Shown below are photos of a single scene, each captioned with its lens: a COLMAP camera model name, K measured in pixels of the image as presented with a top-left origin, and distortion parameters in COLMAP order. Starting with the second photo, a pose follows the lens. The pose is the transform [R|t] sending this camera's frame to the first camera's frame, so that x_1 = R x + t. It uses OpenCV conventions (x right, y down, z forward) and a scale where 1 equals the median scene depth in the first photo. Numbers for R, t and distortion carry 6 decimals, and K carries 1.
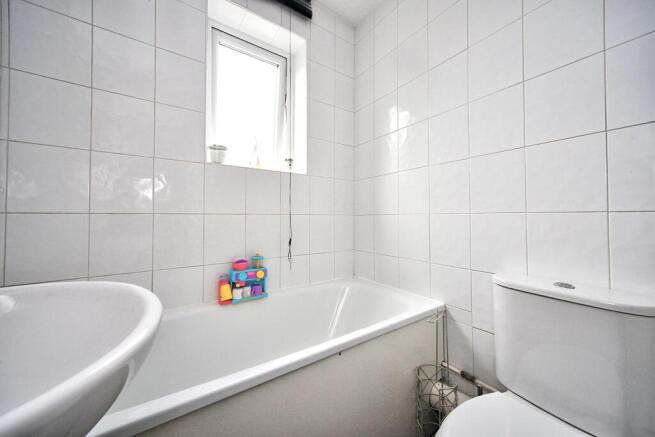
lens RADIAL K [[232.4, 0, 327.5], [0, 232.4, 218.5], [0, 0, 1]] dist [-0.013322, 0.000190]
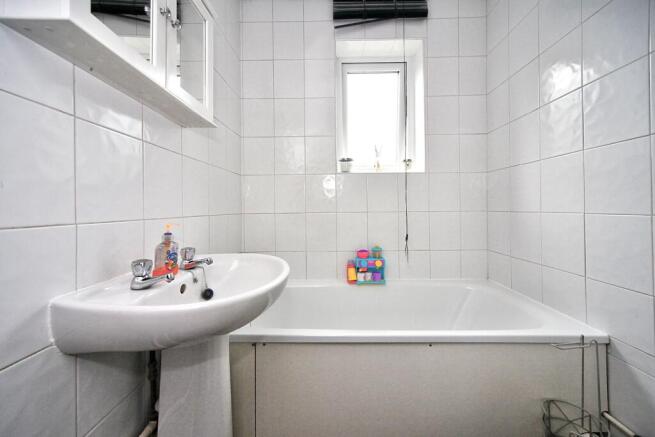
lens RADIAL K [[246.0, 0, 329.1], [0, 246.0, 210.3], [0, 0, 1]] dist [-0.014555, 0.000016]
pose [[0.802698, 0.002673, -0.596380, 0.240695], [0.011923, 0.999718, 0.020529, -0.055199], [0.596267, -0.023589, 0.802440, -0.134997]]
